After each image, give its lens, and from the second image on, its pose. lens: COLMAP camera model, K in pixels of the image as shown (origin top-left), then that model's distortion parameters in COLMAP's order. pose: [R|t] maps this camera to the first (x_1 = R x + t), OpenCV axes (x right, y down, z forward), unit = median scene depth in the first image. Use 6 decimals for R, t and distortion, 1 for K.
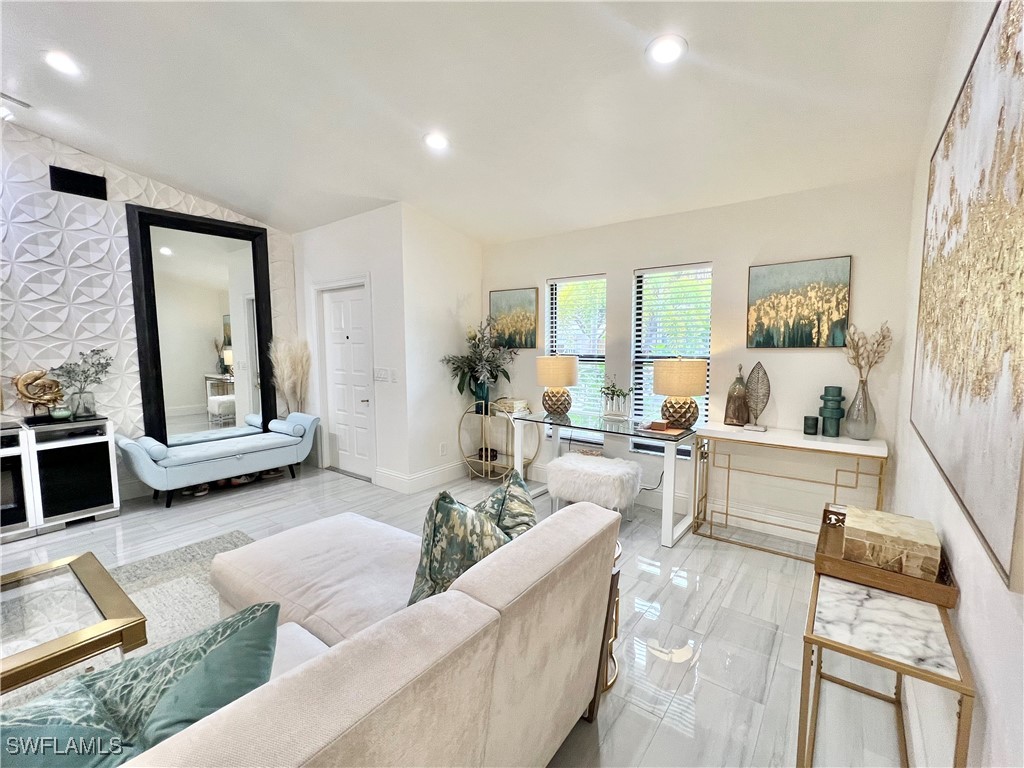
lens RADIAL K [[449.3, 0, 505.9], [0, 449.3, 383.1], [0, 0, 1]] dist [-0.001723, 0.001398]
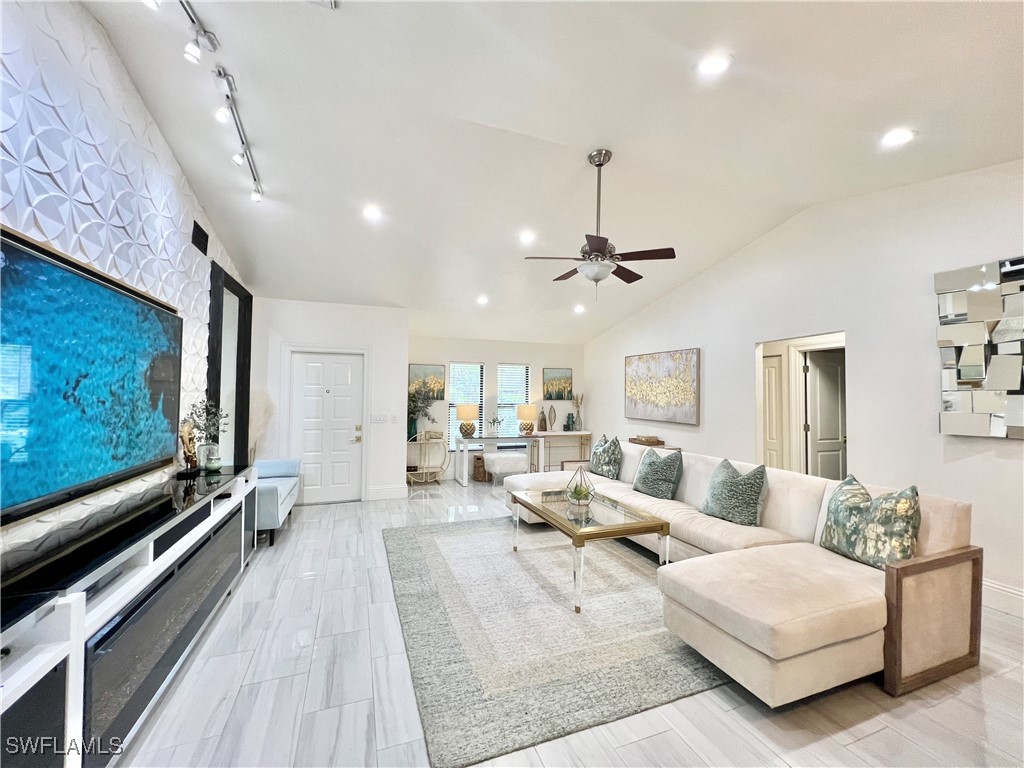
lens RADIAL K [[409.3, 0, 510.1], [0, 409.3, 386.9], [0, 0, 1]] dist [-0.000553, 0.001476]
pose [[0.526368, 0.027938, 0.849798, -1.294941], [0.066615, 0.995033, -0.073974, 0.006098], [-0.847643, 0.095547, 0.521892, -0.044567]]
